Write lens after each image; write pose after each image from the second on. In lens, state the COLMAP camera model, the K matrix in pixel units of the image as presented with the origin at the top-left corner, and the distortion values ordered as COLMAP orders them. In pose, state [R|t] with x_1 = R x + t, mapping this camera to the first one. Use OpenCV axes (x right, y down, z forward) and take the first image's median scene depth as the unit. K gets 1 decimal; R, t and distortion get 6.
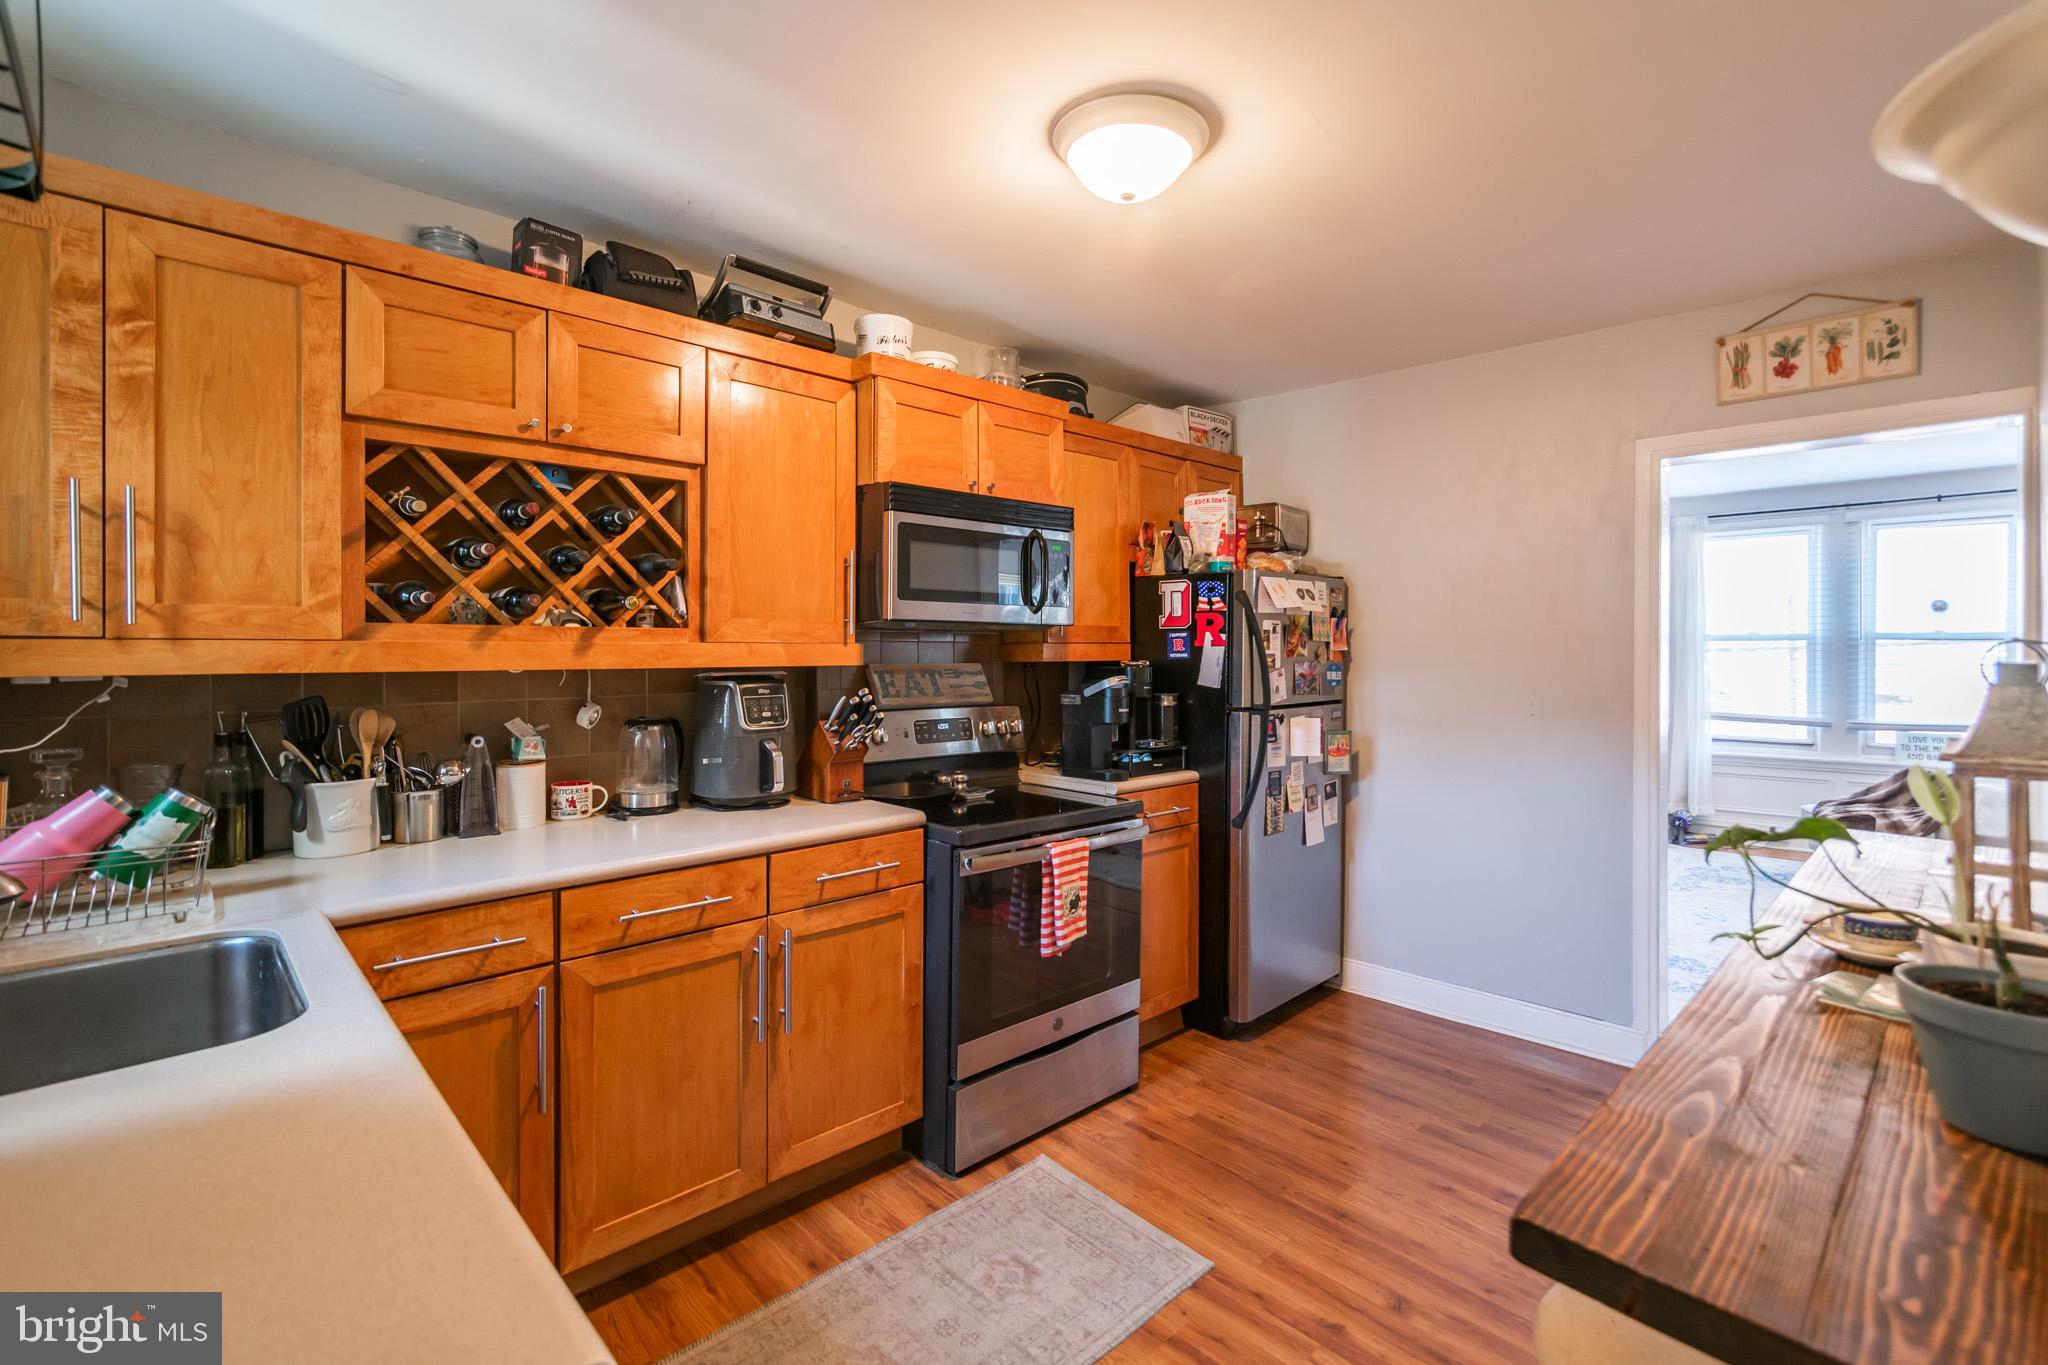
lens RADIAL K [[924.3, 0, 1018.1], [0, 924.3, 646.0], [0, 0, 1]] dist [0.004534, 0.000036]
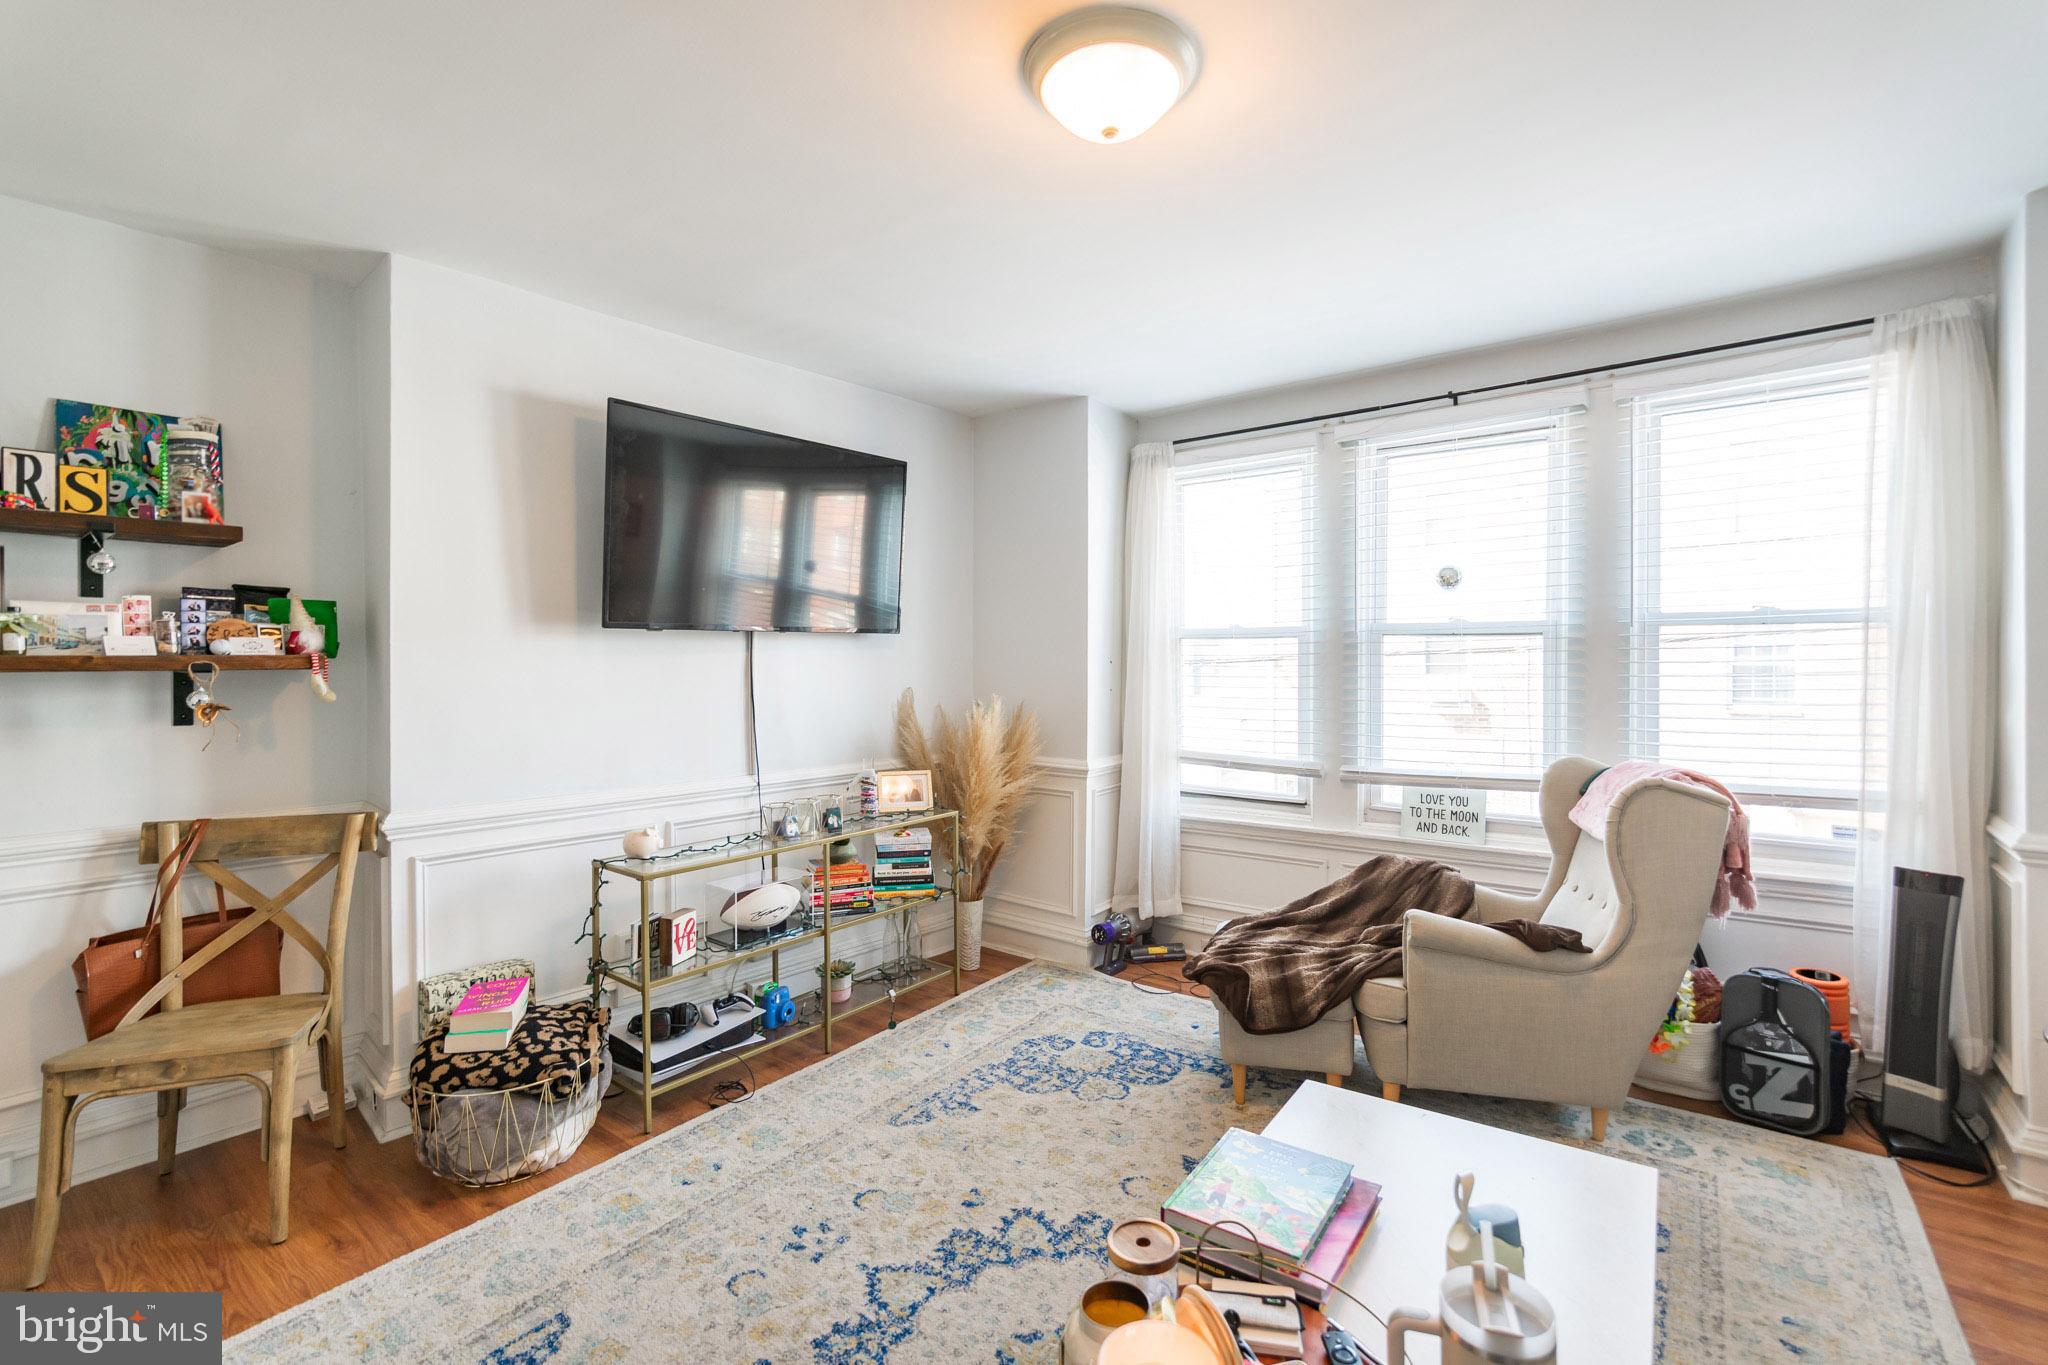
lens RADIAL K [[924.3, 0, 1043.7], [0, 924.3, 654.0], [0, 0, 1]] dist [0.004534, 0.000036]
pose [[0.991860, 0.001879, 0.127322, 1.264013], [-0.001866, 0.999998, -0.000216, 0.012299], [-0.127322, -0.000023, 0.991861, 0.854730]]
